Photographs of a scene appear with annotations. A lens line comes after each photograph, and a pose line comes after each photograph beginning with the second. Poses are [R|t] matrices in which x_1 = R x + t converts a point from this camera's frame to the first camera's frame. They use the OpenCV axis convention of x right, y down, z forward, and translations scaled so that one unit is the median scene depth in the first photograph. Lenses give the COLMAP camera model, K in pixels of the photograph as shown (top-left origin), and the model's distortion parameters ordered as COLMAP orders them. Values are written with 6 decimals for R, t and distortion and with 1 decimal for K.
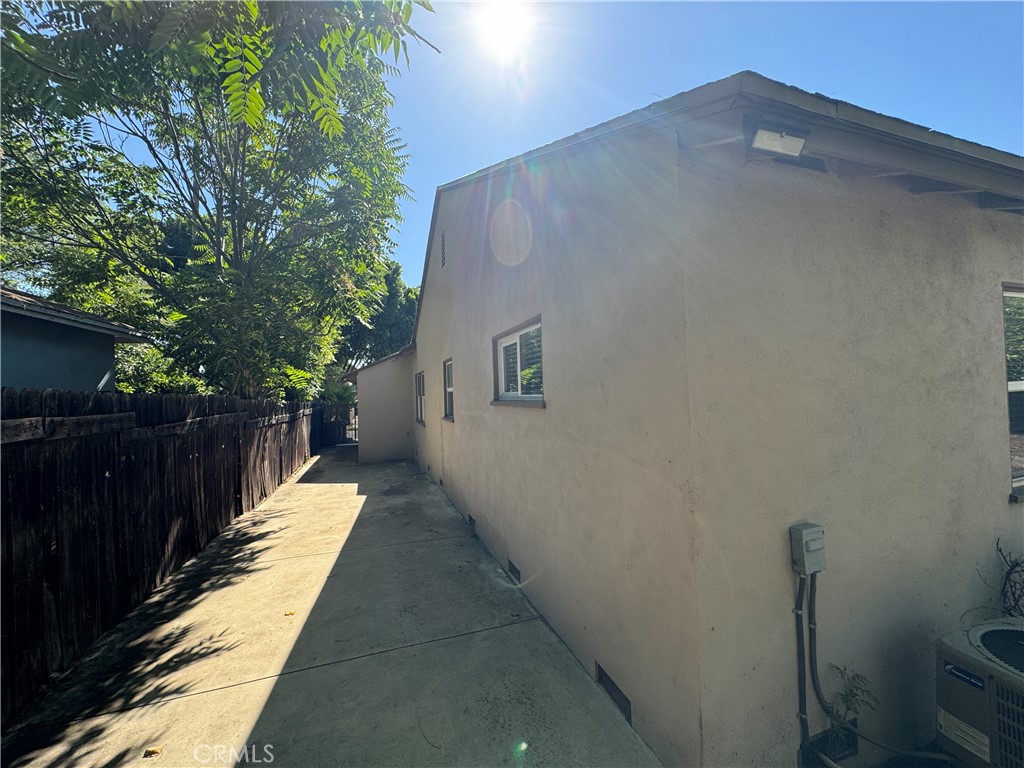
lens RADIAL K [[409.1, 0, 512.0], [0, 409.1, 384.0], [0, 0, 1]] dist [-0.001290, 0.000013]
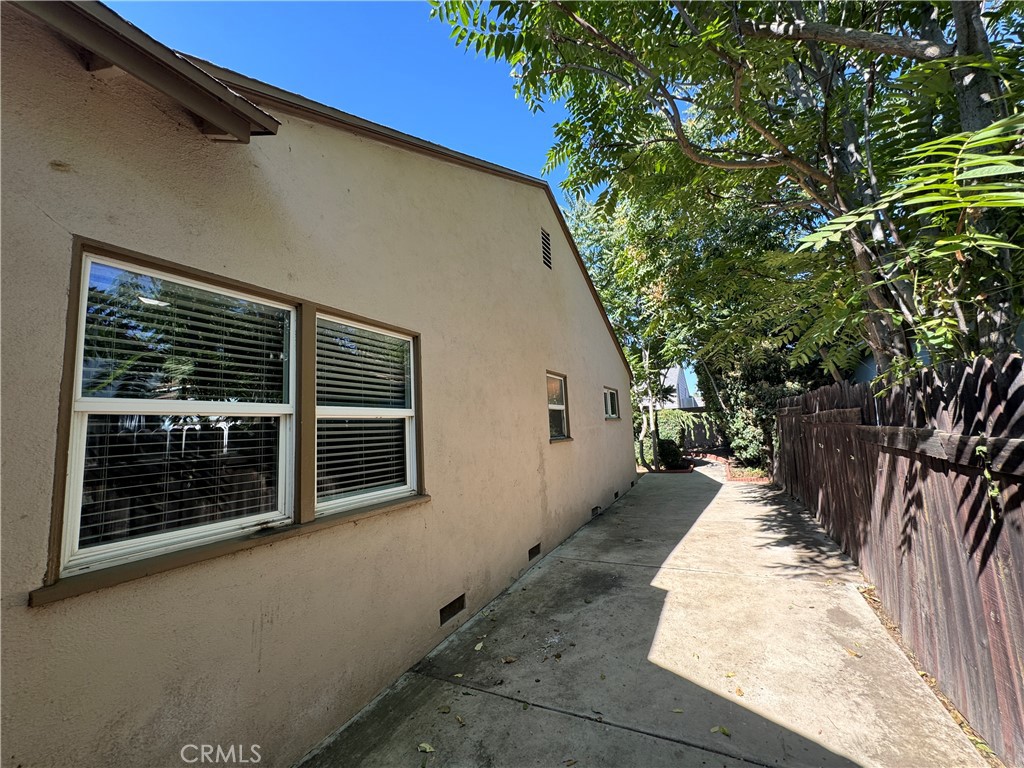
lens RADIAL K [[409.1, 0, 512.0], [0, 409.1, 384.0], [0, 0, 1]] dist [-0.001290, 0.000013]
pose [[-0.684025, 0.149566, 0.713960, -0.872947], [0.065691, 0.987407, -0.143914, 0.101091], [-0.726494, -0.051540, -0.685237, 2.018636]]
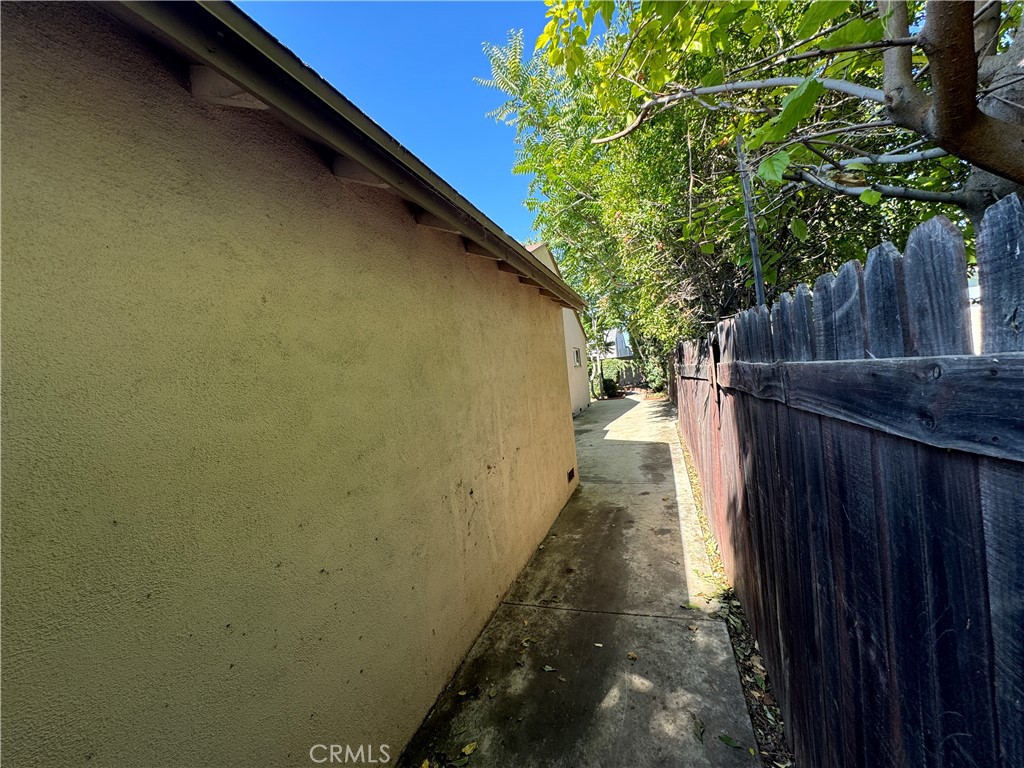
lens RADIAL K [[409.1, 0, 512.0], [0, 409.1, 384.0], [0, 0, 1]] dist [-0.001290, 0.000013]
pose [[-0.768011, 0.100258, 0.632540, -1.312097], [0.114357, 0.993266, -0.018584, 0.146999], [-0.630144, 0.058063, -0.774304, 2.936180]]
